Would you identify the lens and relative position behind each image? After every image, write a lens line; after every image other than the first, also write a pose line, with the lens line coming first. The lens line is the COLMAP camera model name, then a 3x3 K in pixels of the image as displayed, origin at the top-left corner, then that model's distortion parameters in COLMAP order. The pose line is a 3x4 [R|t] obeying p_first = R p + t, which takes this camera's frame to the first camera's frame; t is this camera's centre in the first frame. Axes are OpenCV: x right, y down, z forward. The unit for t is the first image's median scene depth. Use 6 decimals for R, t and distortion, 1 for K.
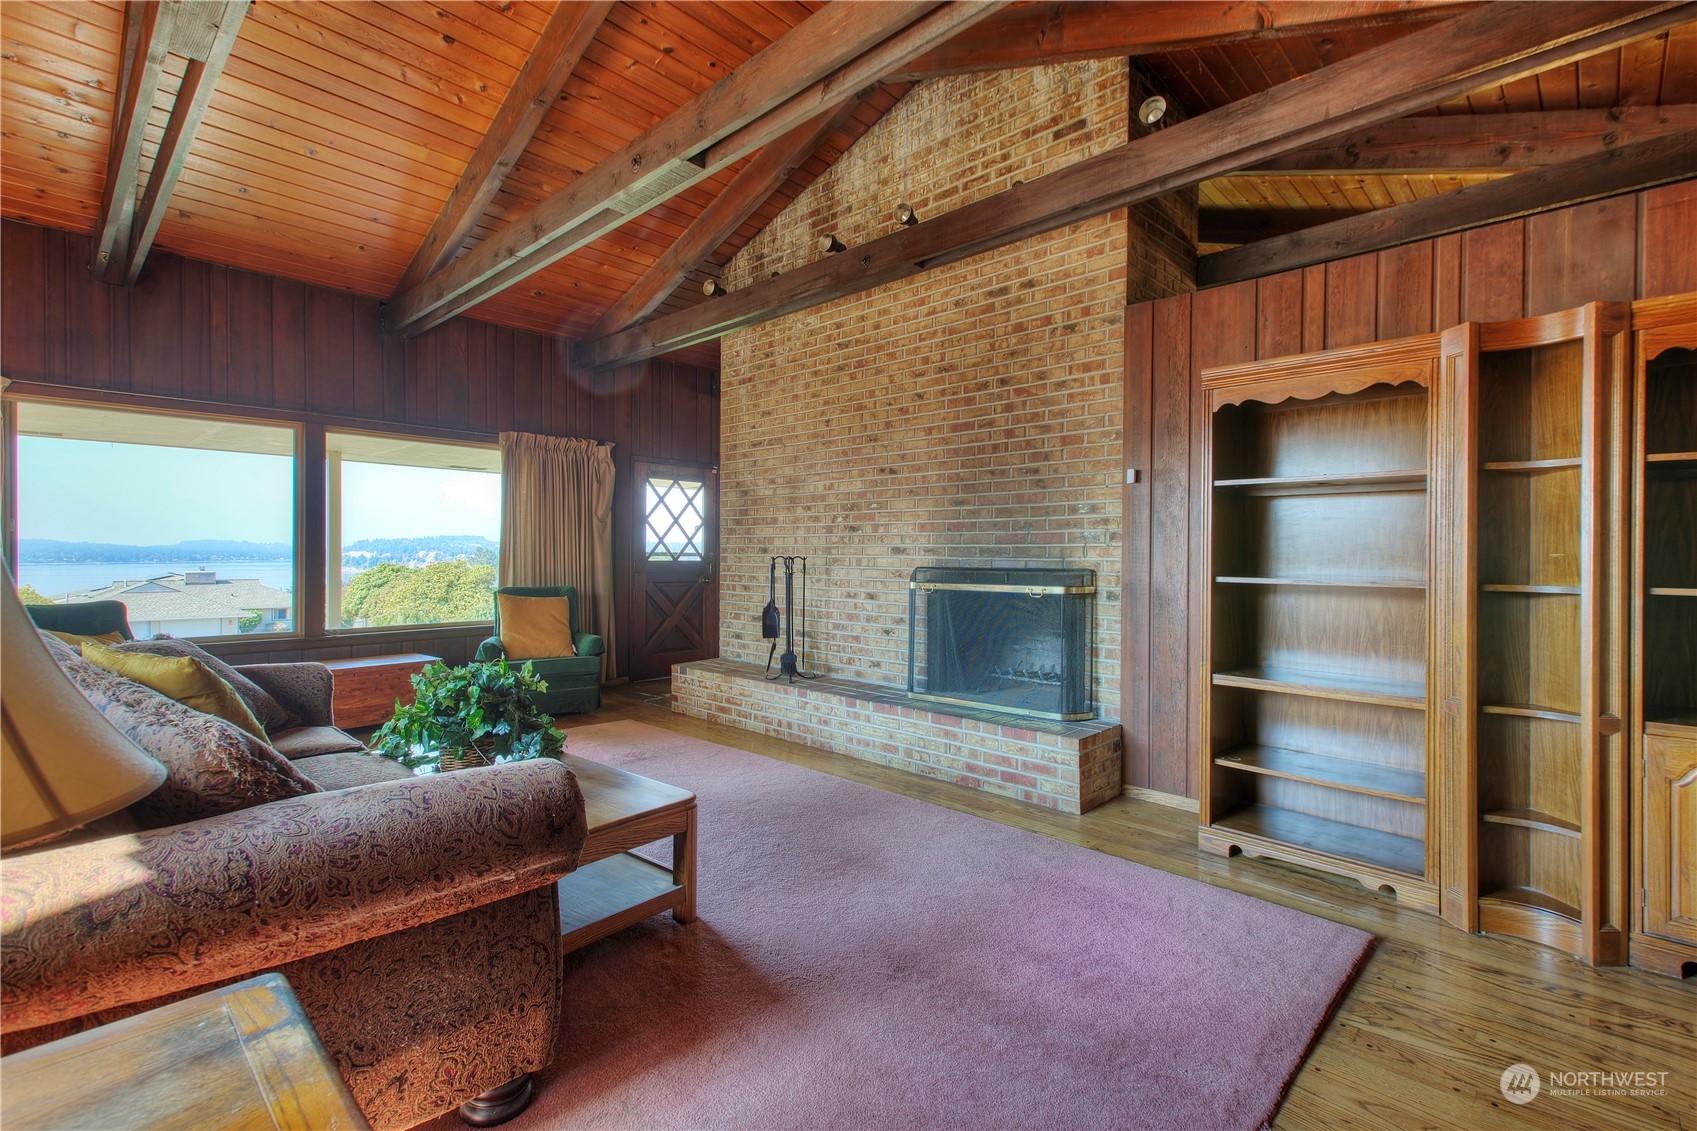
lens RADIAL K [[772.7, 0, 844.8], [0, 772.7, 557.8], [0, 0, 1]] dist [0.018721, -0.003476]
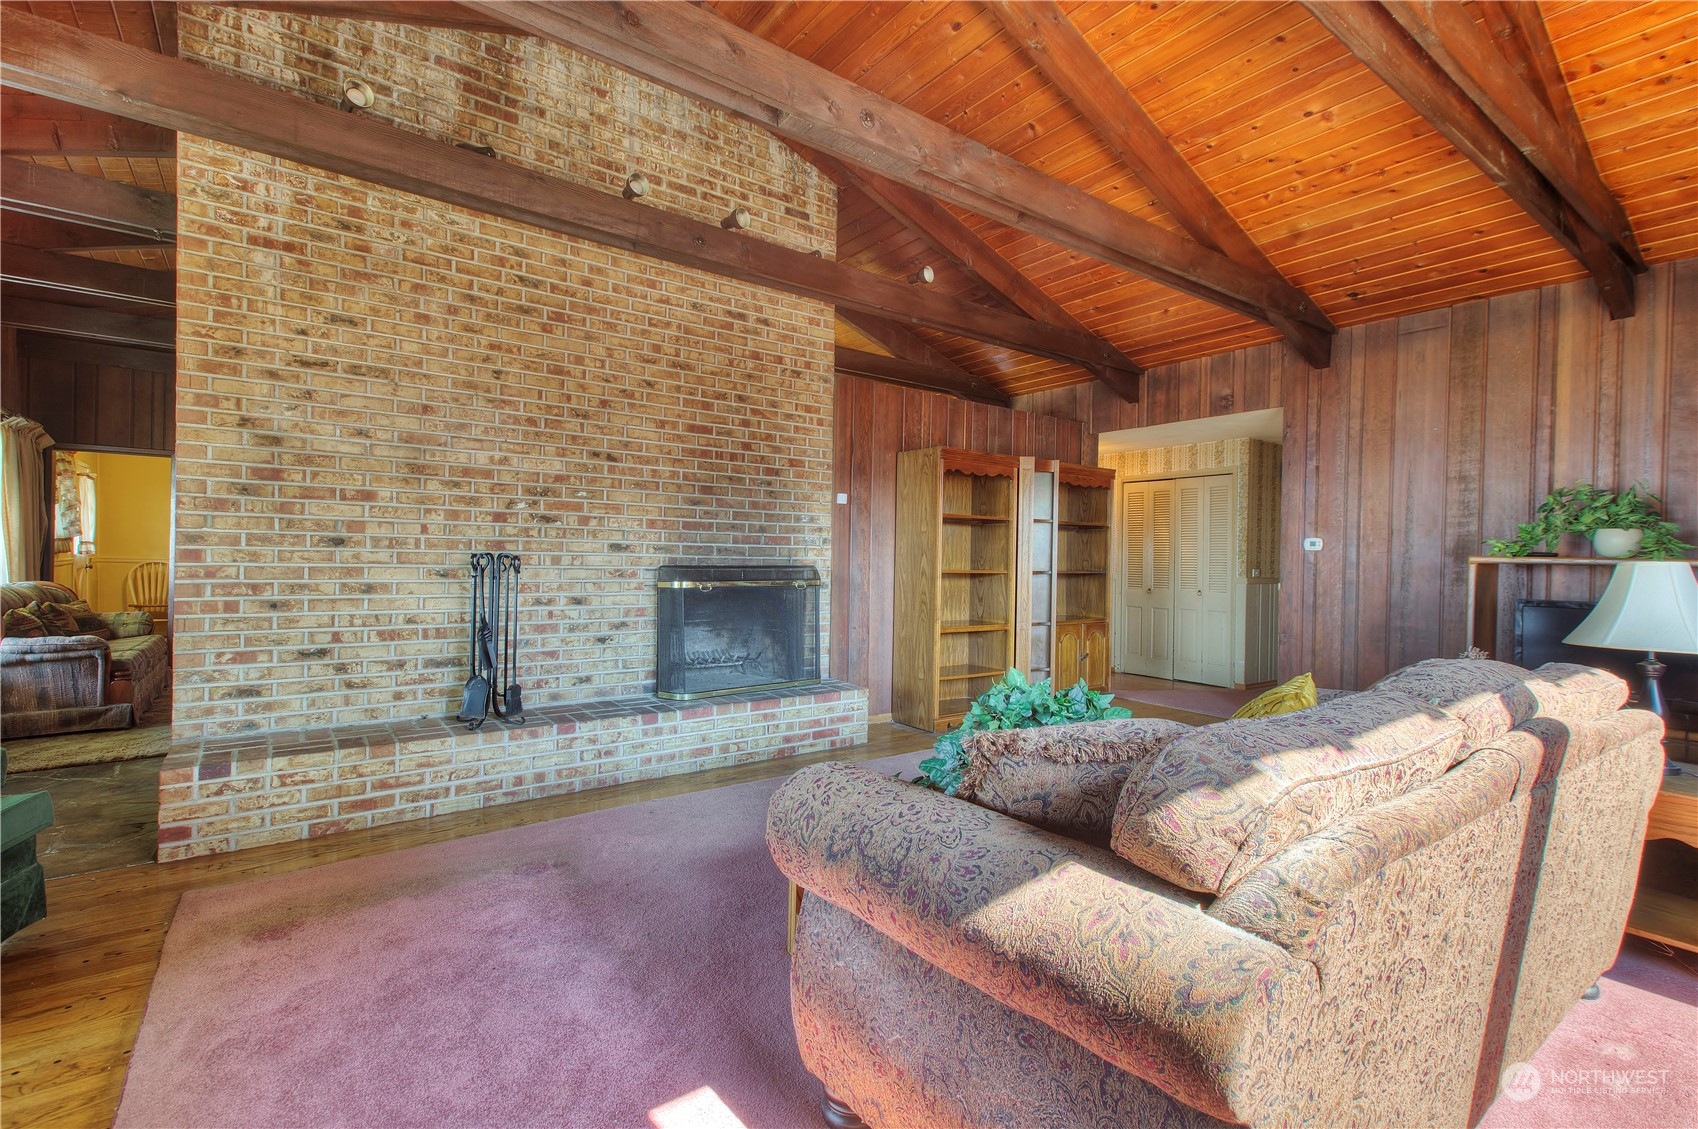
lens RADIAL K [[773.1, 0, 849.2], [0, 773.1, 565.8], [0, 0, 1]] dist [0.018721, -0.003476]
pose [[0.159159, -0.015903, 0.987125, -0.817350], [-0.011791, 0.999768, 0.018008, -0.007881], [-0.987183, -0.014505, 0.158935, 0.621818]]
